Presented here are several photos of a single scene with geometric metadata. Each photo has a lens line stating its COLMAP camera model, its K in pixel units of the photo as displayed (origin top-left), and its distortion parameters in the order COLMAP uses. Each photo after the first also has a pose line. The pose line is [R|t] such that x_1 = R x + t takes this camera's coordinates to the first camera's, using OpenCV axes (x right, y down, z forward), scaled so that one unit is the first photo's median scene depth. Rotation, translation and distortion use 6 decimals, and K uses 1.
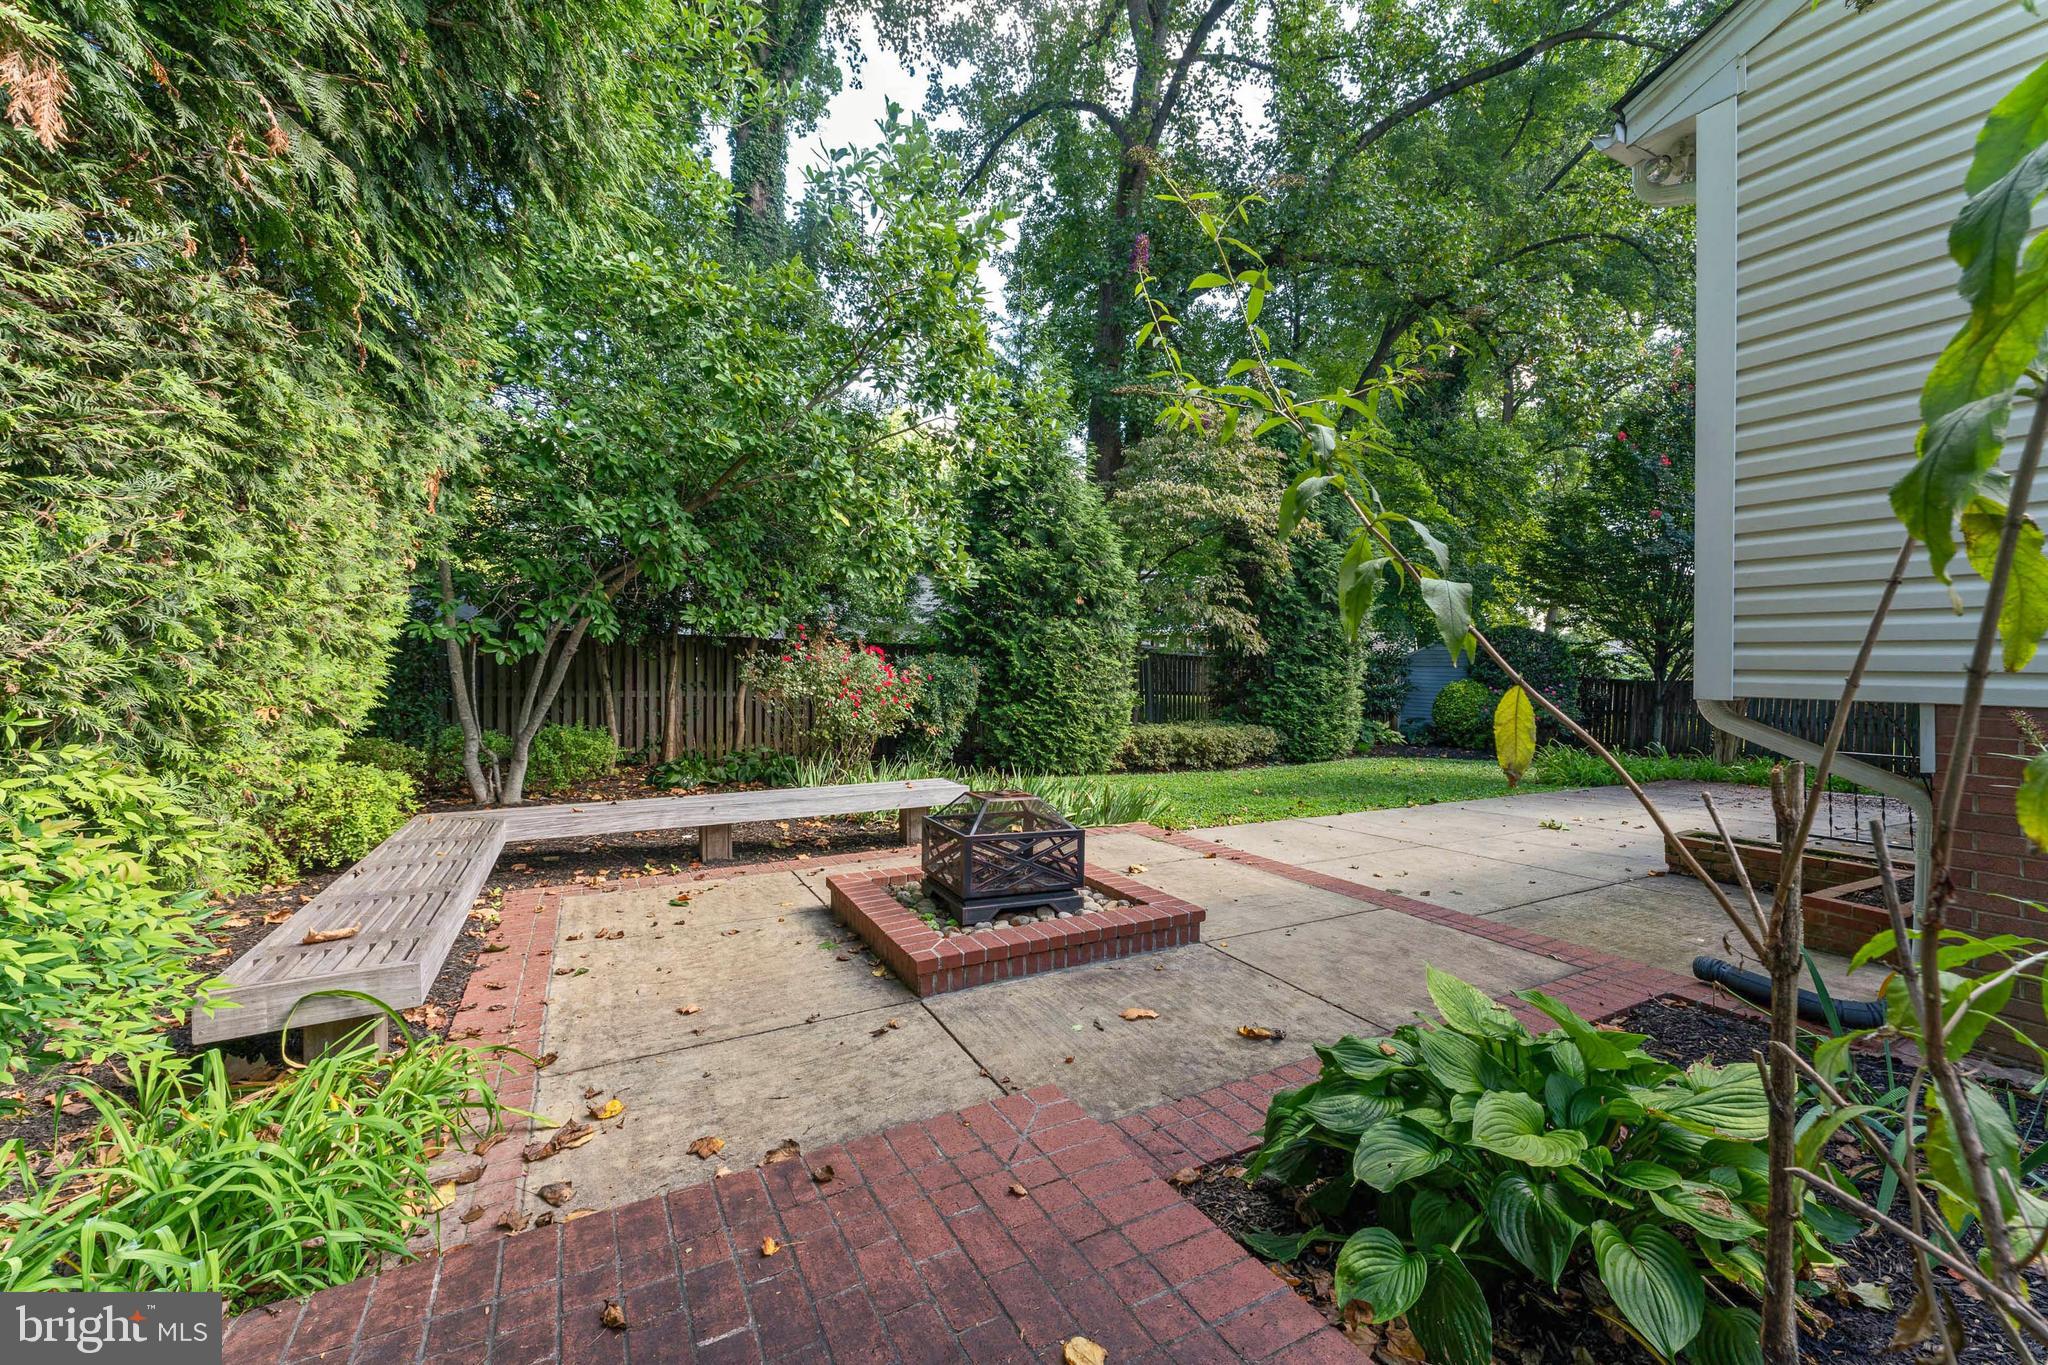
lens RADIAL K [[816.7, 0, 1024.0], [0, 816.7, 682.5], [0, 0, 1]] dist [0.001409, 0.000048]
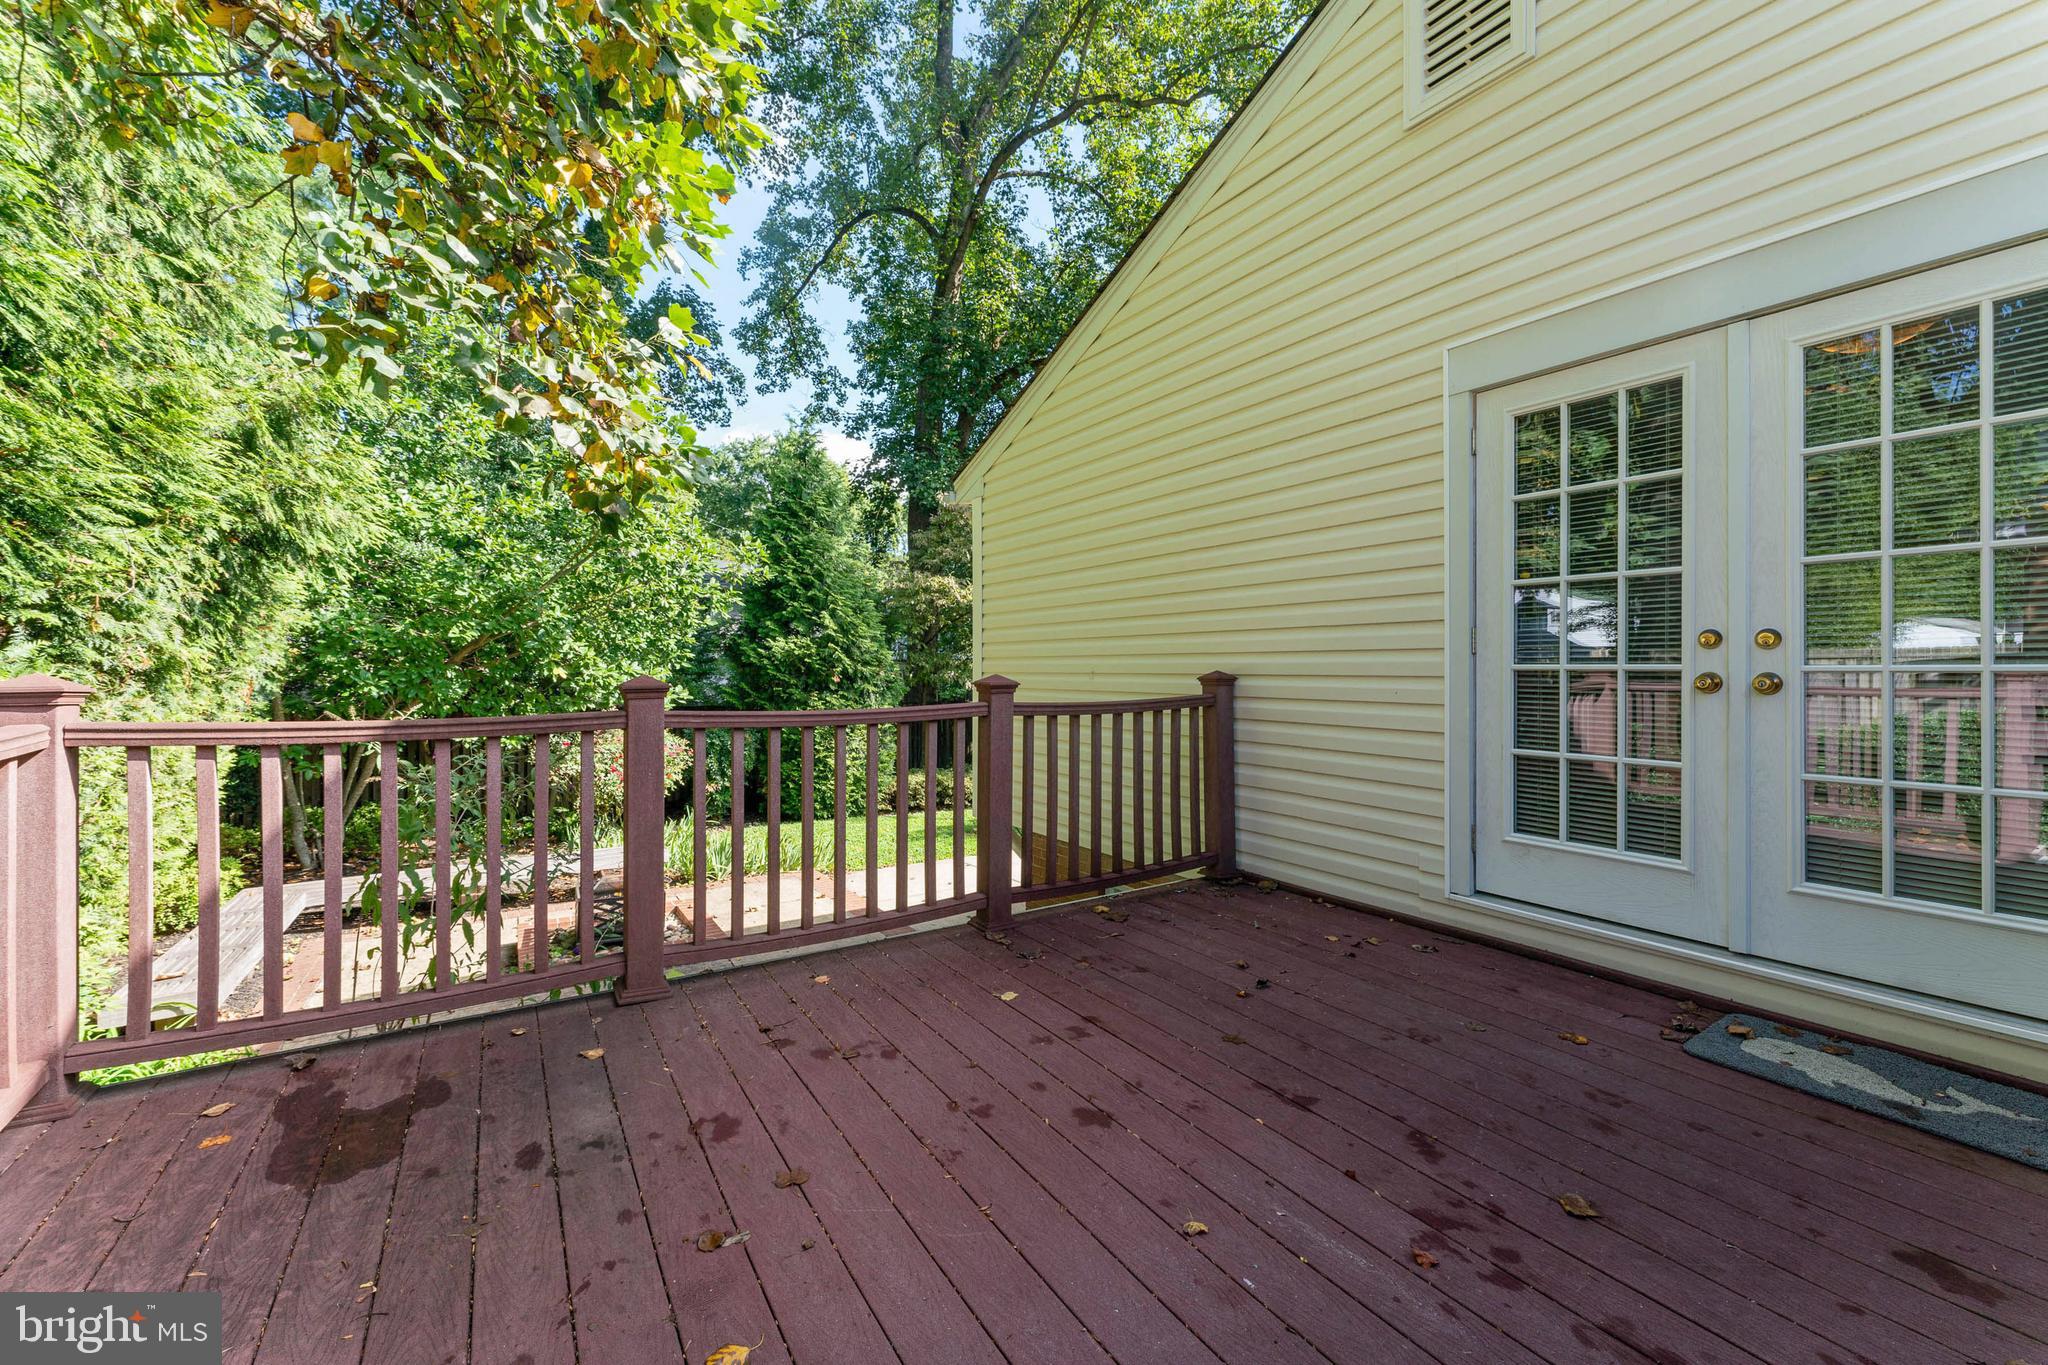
lens RADIAL K [[810.3, 0, 1024.0], [0, 810.3, 682.5], [0, 0, 1]] dist [-0.001370, 0.000026]
pose [[0.996587, -0.012639, 0.081576, 0.231829], [0.012838, 0.999916, -0.001914, -0.081418], [-0.081545, 0.002955, 0.996665, -0.240837]]
